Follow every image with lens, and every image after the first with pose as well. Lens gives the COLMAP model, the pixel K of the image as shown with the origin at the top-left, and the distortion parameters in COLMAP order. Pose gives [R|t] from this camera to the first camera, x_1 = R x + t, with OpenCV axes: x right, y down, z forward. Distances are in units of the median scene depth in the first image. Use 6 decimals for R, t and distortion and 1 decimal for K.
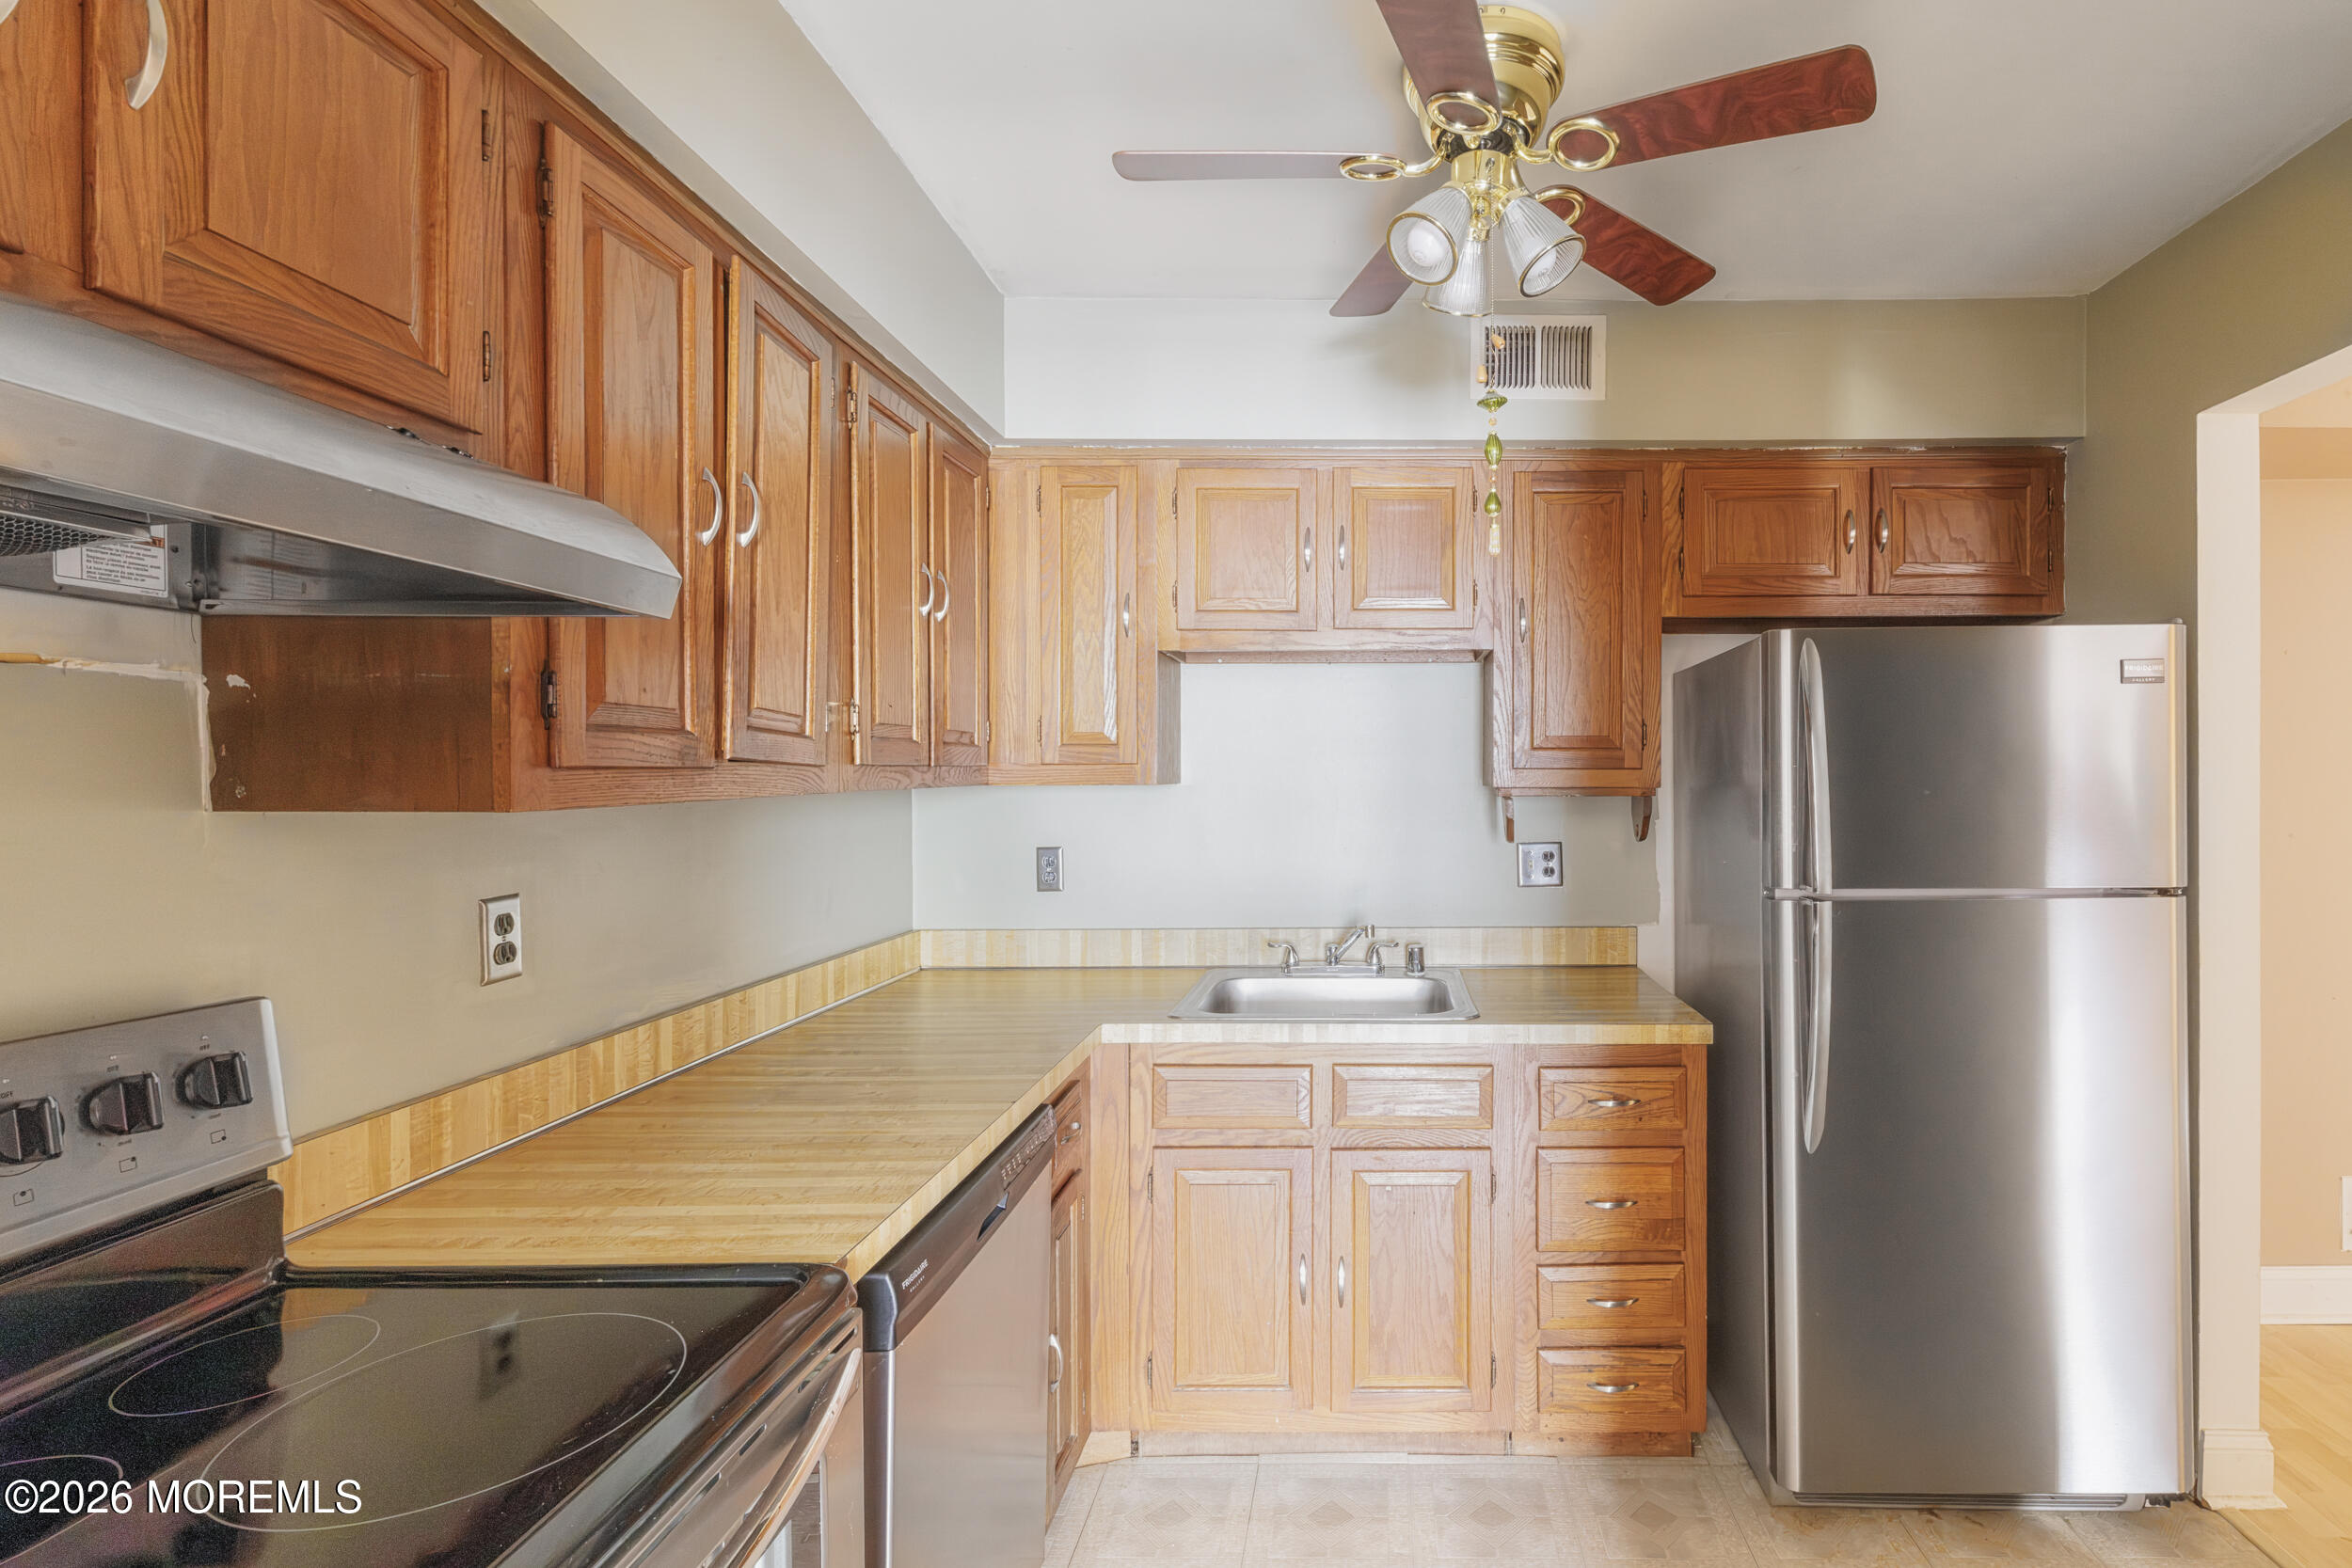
lens RADIAL K [[1107.2, 0, 1391.5], [0, 1107.2, 773.7], [0, 0, 1]] dist [-0.000402, 0.000264]
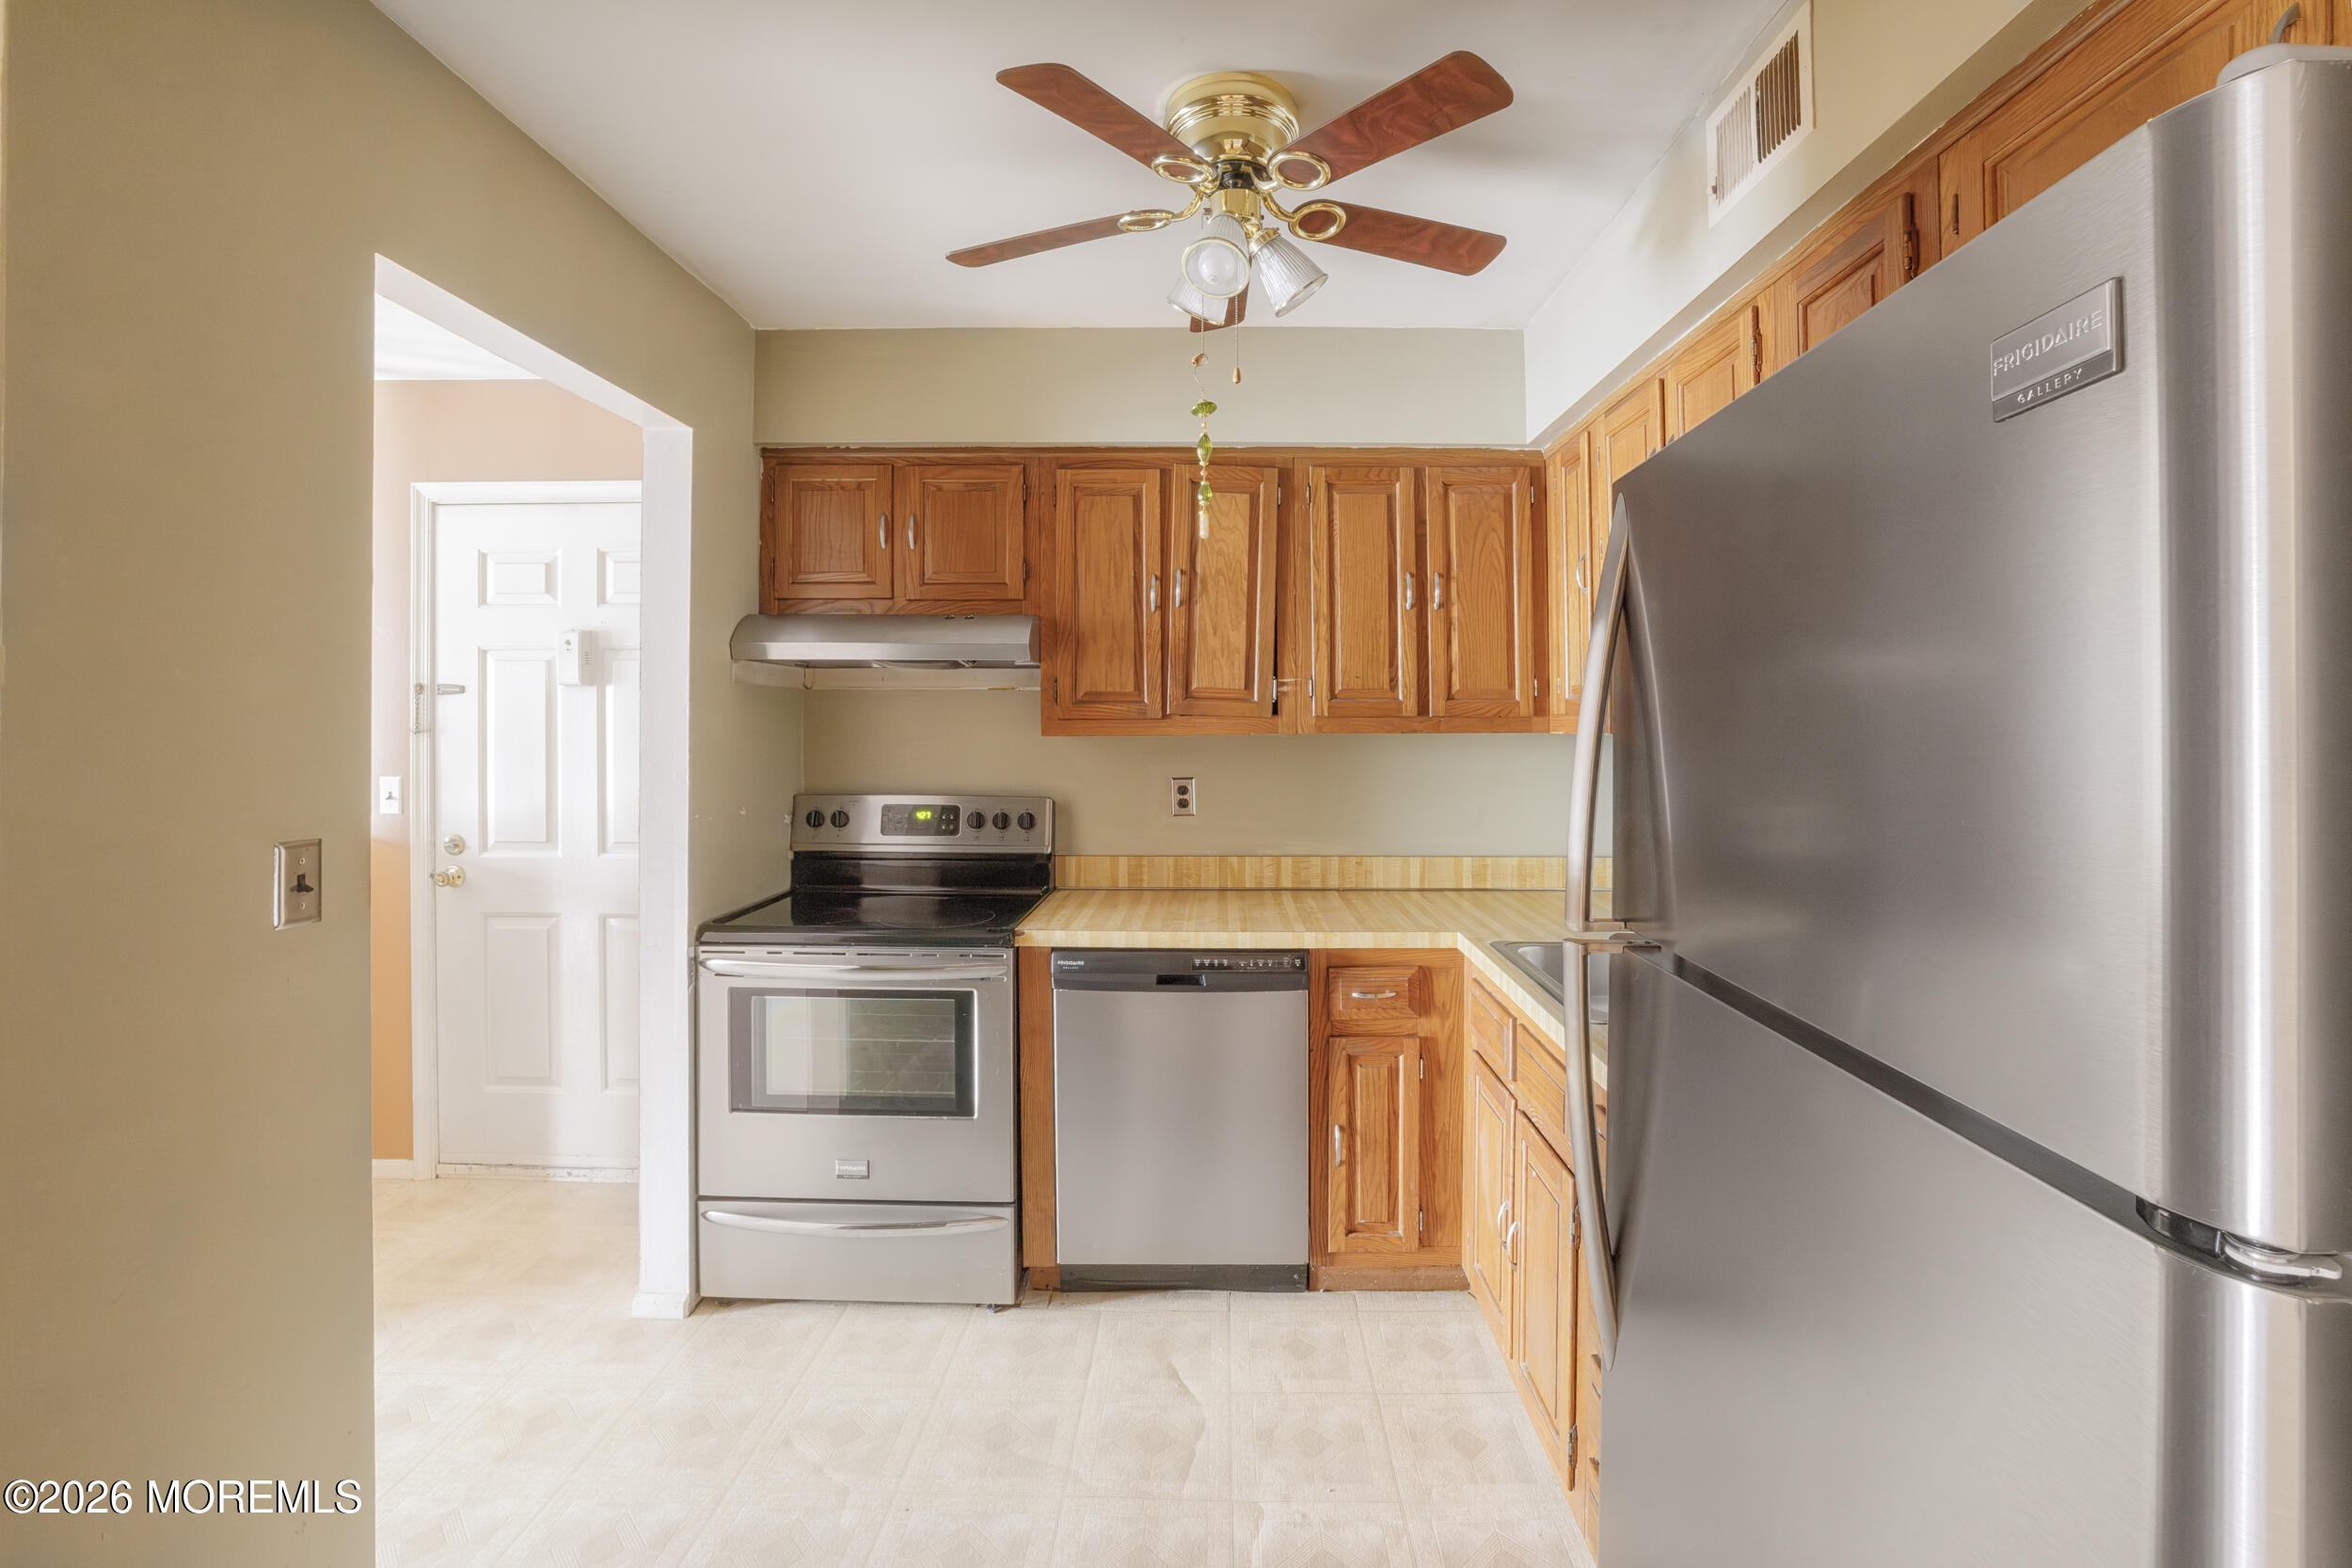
lens RADIAL K [[1030.4, 0, 1186.7], [0, 1030.4, 758.3], [0, 0, 1]] dist [-0.008250, 0.000636]
pose [[-0.015213, 0.031767, -0.999380, 1.247649], [-0.002272, 0.999492, 0.031805, 0.005812], [0.999882, 0.002754, -0.015133, 1.025444]]
